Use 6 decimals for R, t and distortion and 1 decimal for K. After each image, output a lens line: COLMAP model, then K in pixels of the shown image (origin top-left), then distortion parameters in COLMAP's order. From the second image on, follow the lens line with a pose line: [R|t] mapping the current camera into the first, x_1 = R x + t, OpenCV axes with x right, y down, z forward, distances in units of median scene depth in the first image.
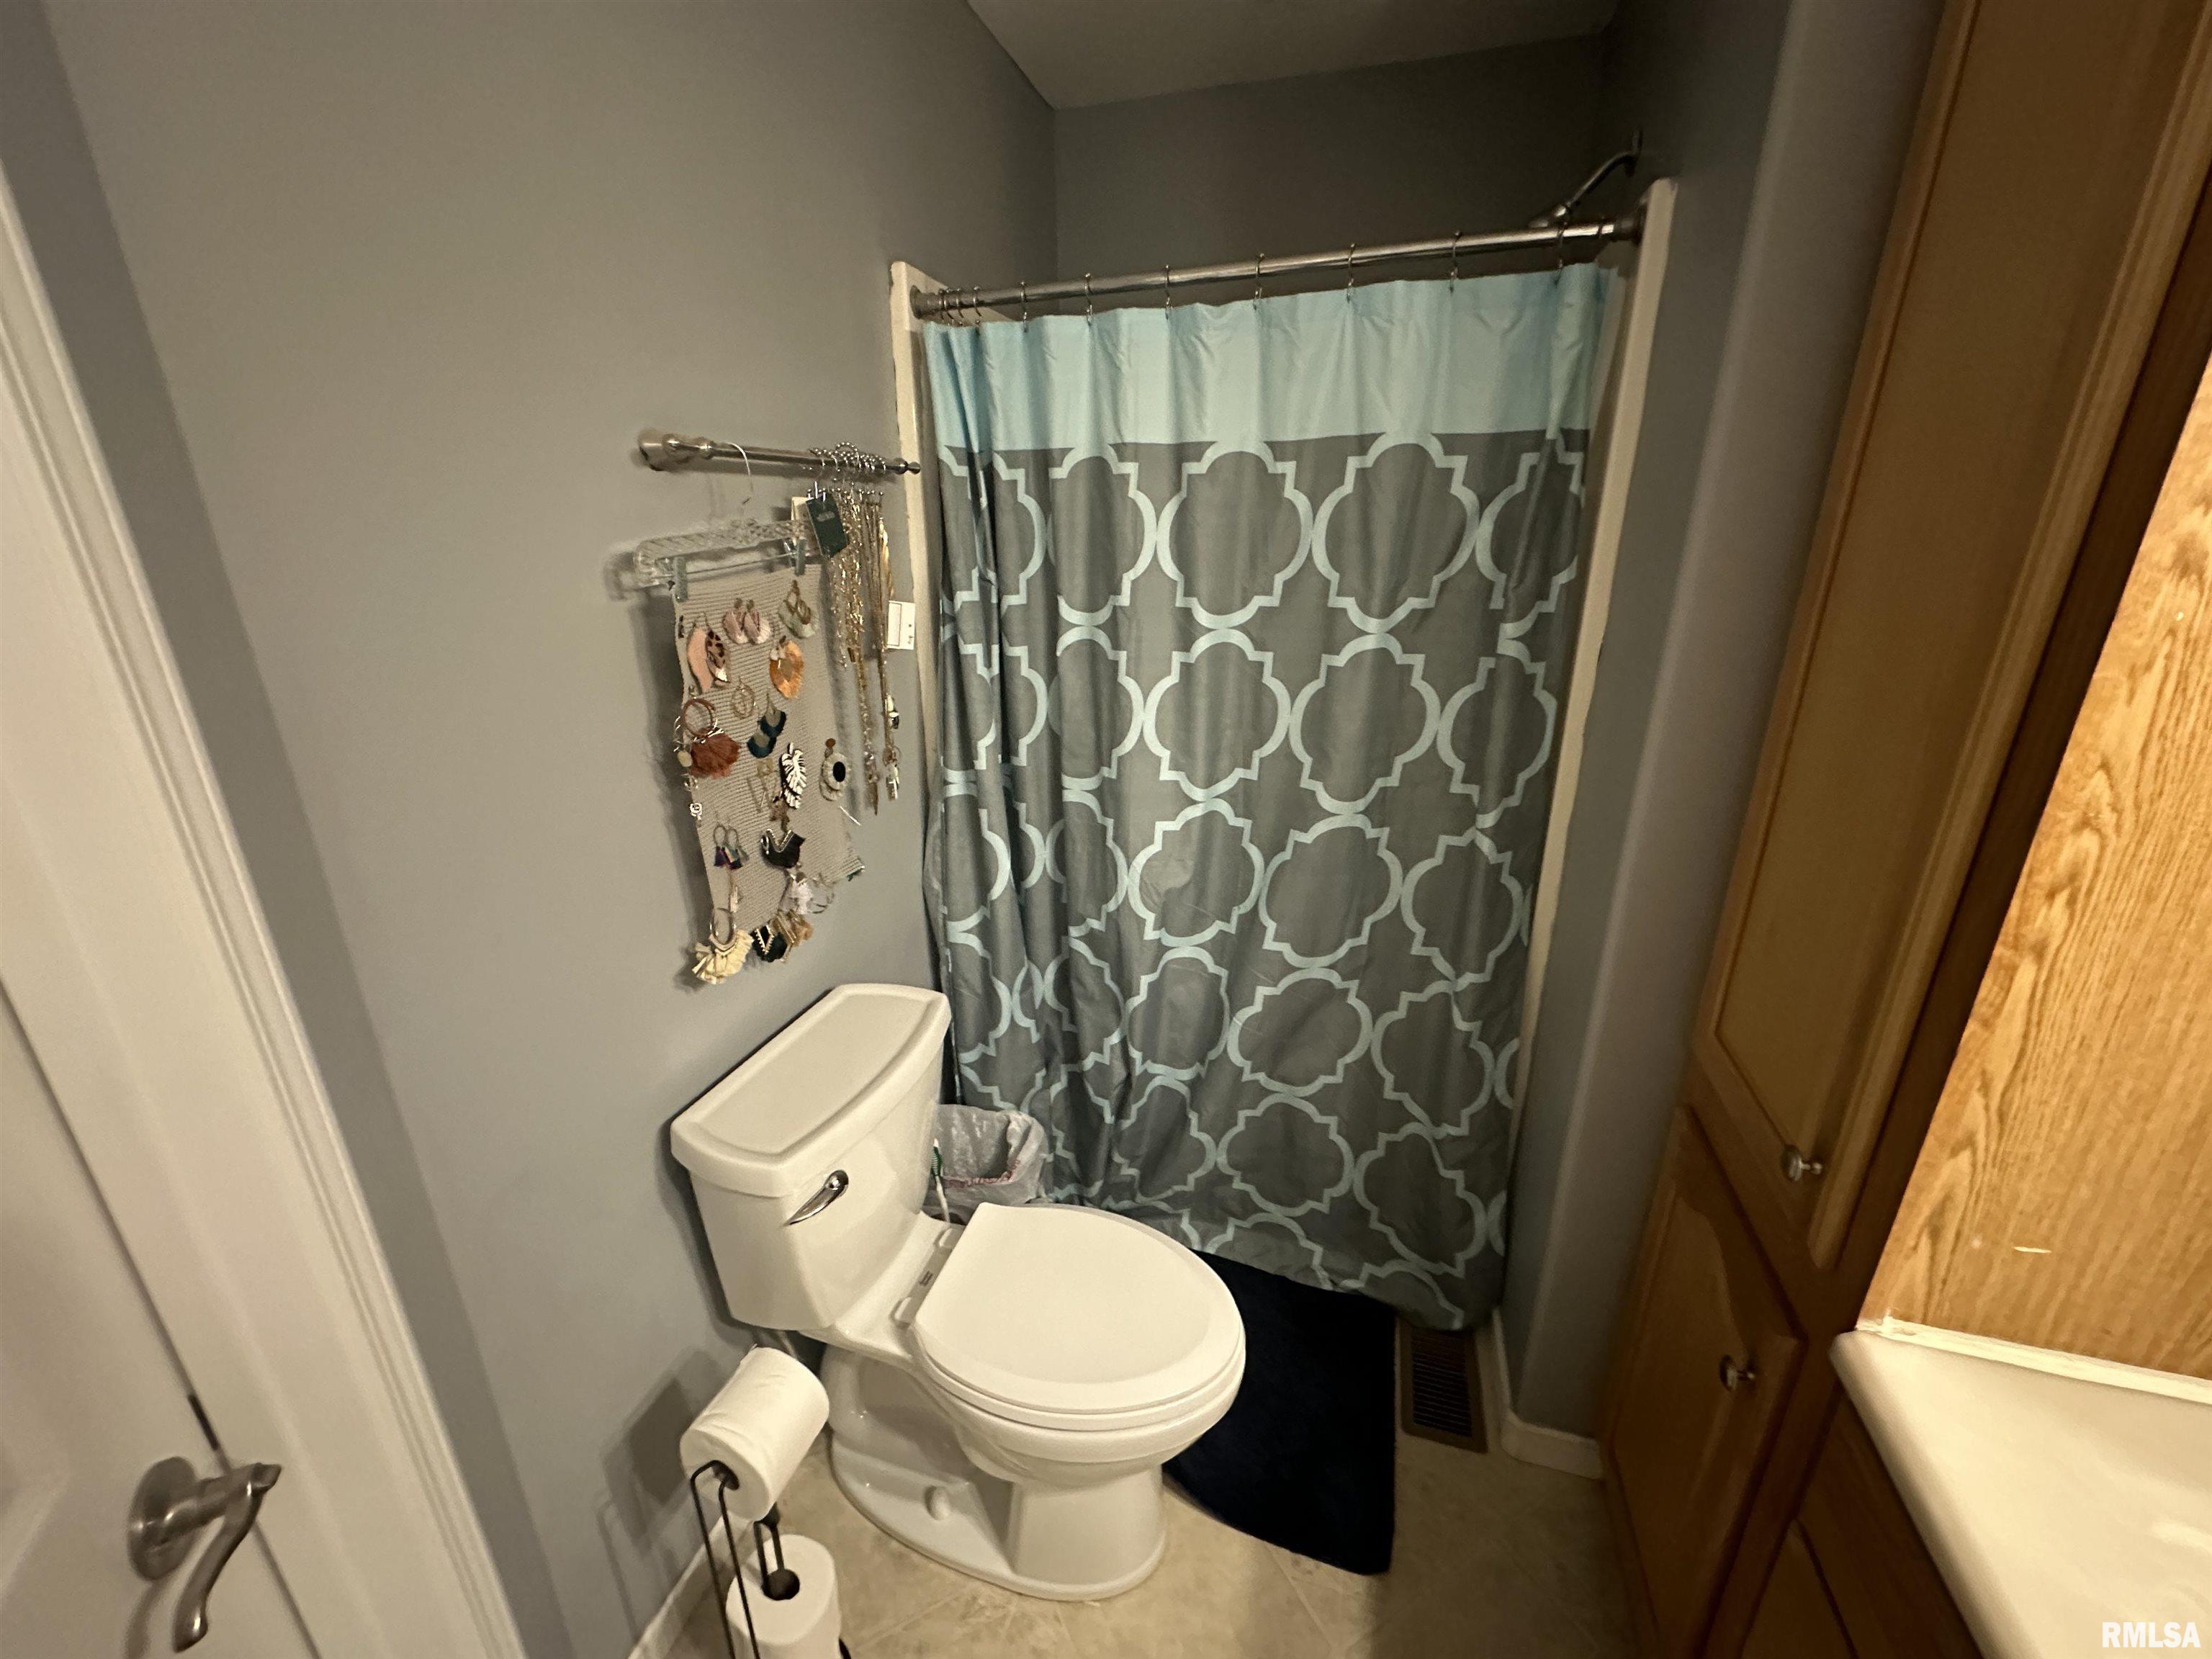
lens RADIAL K [[883.0, 0, 1100.8], [0, 883.0, 826.7], [0, 0, 1]] dist [-0.004102, 0.000346]
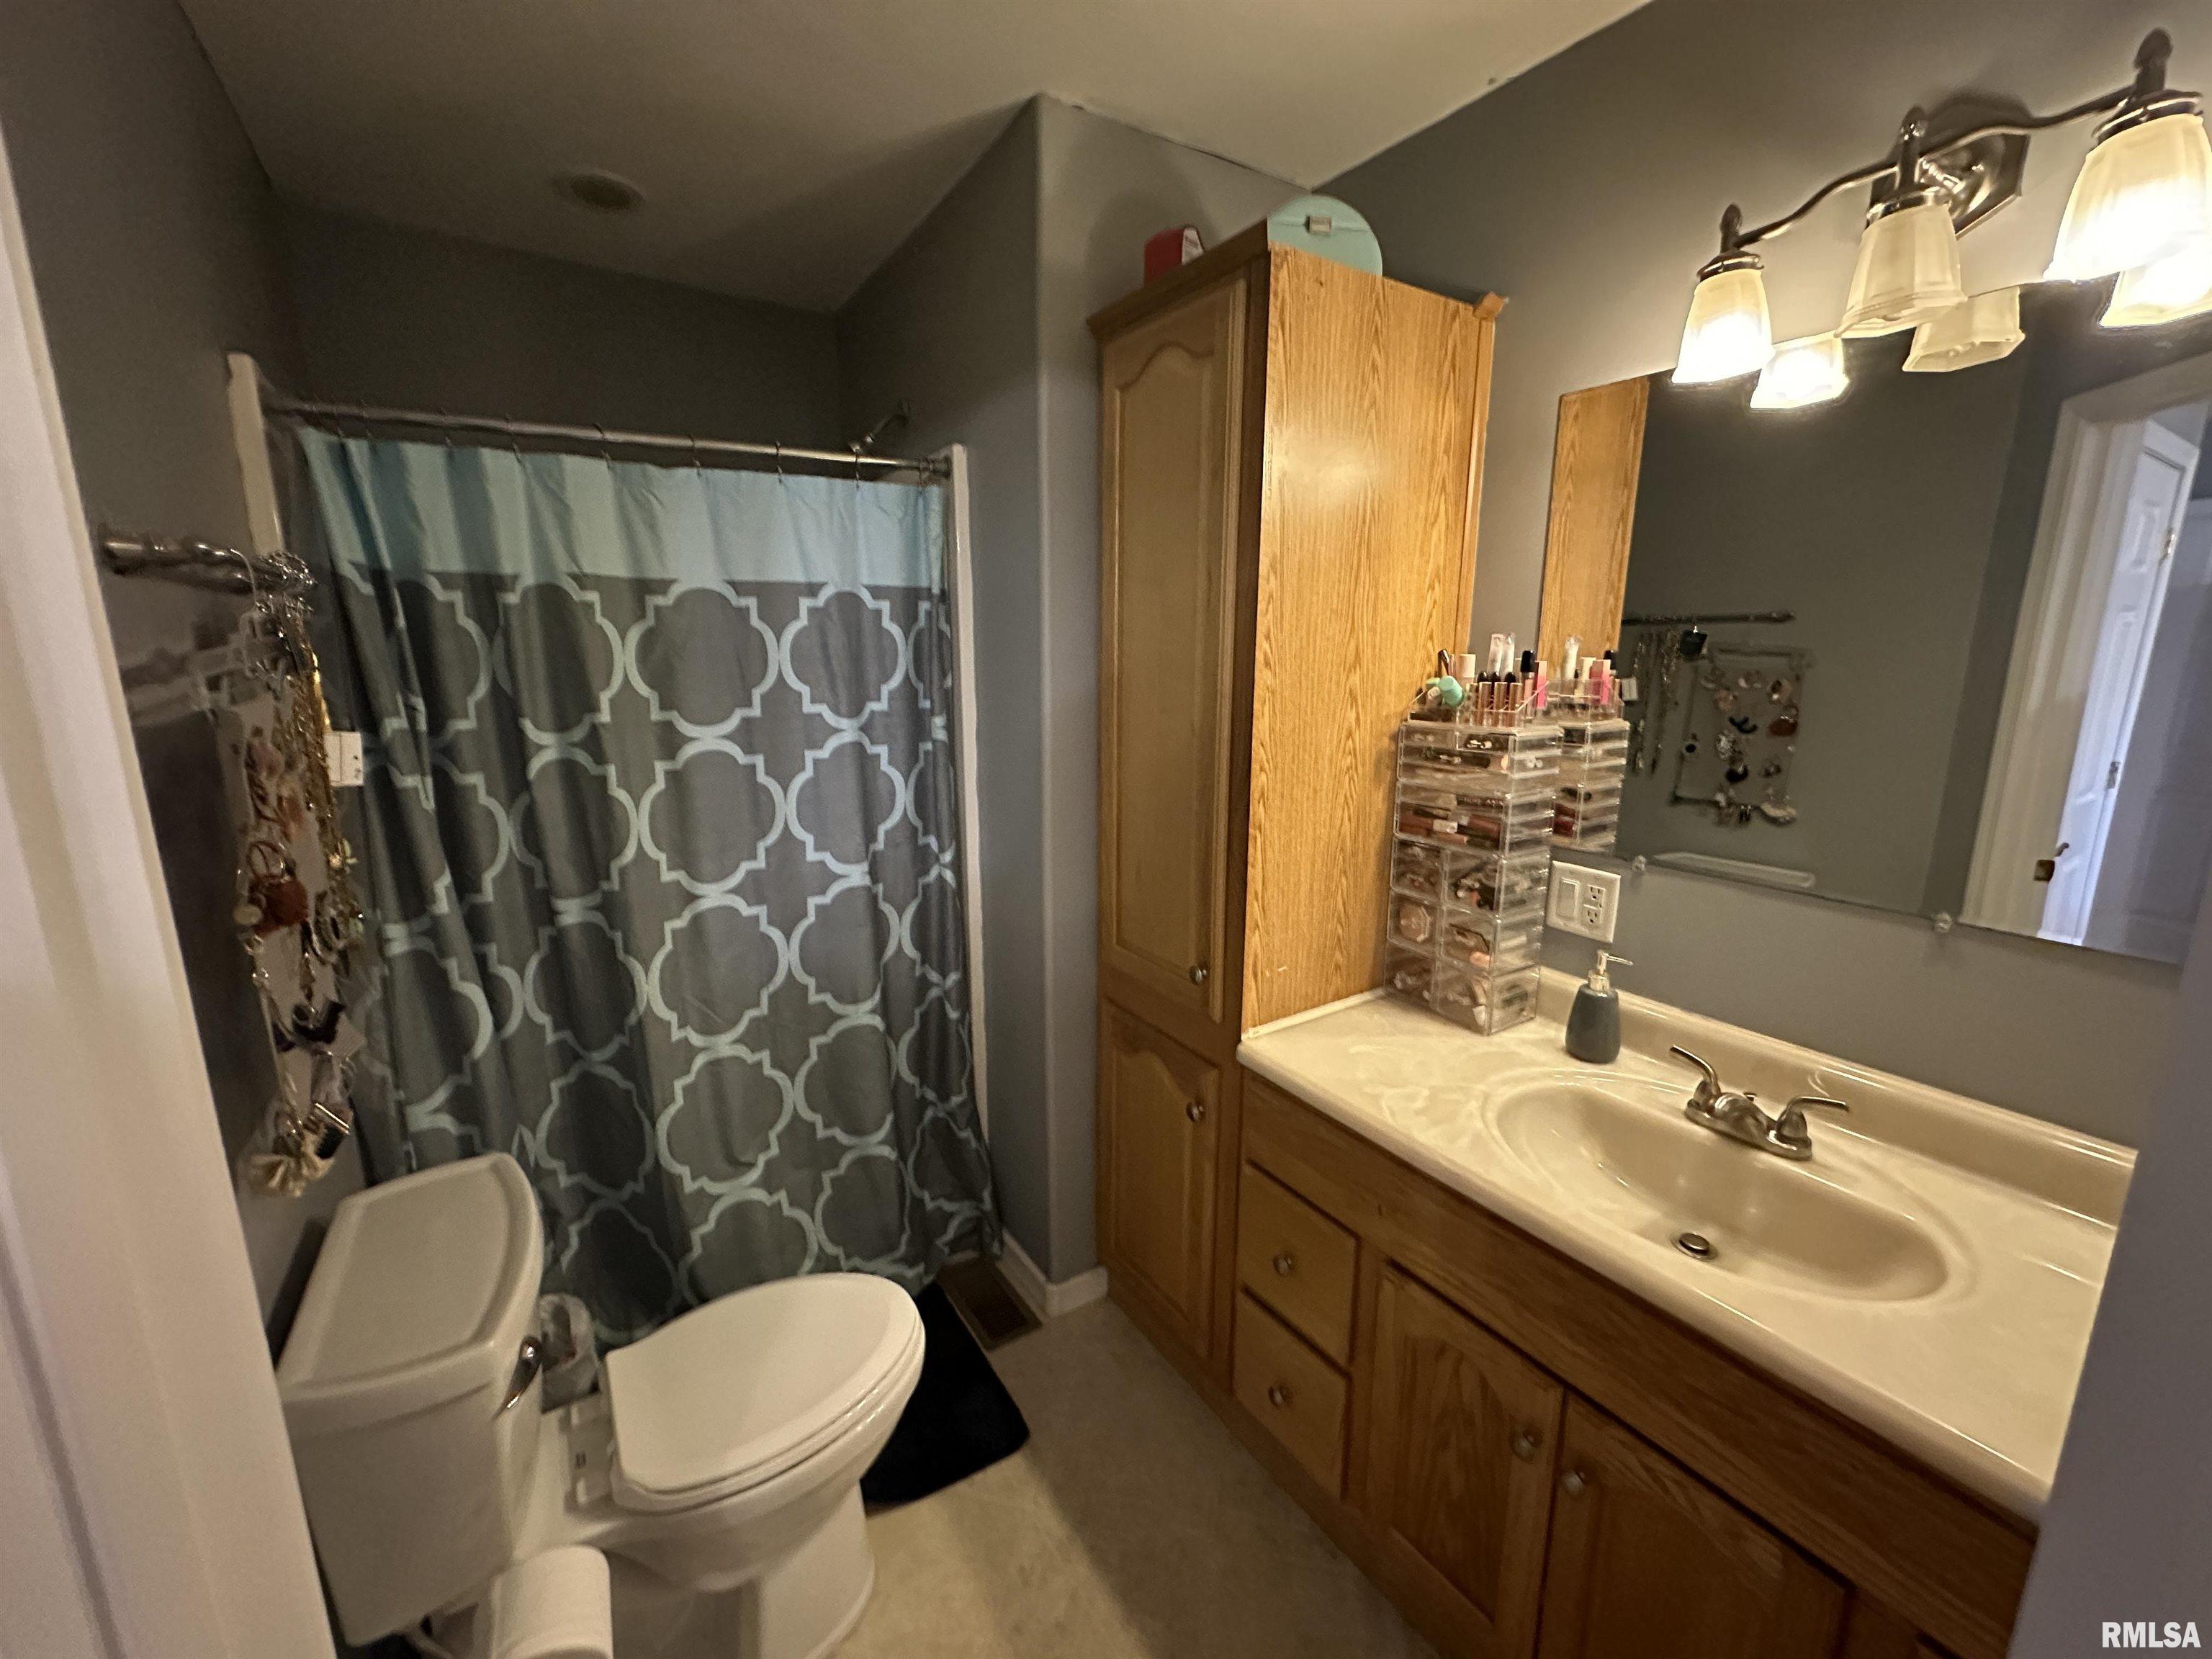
lens RADIAL K [[883.0, 0, 1100.8], [0, 883.0, 826.7], [0, 0, 1]] dist [-0.004102, 0.000346]
pose [[0.636296, -0.145808, 0.757541, -0.411388], [0.249057, 0.968220, -0.022836, 0.038898], [-0.730136, 0.203201, 0.652389, -0.084377]]
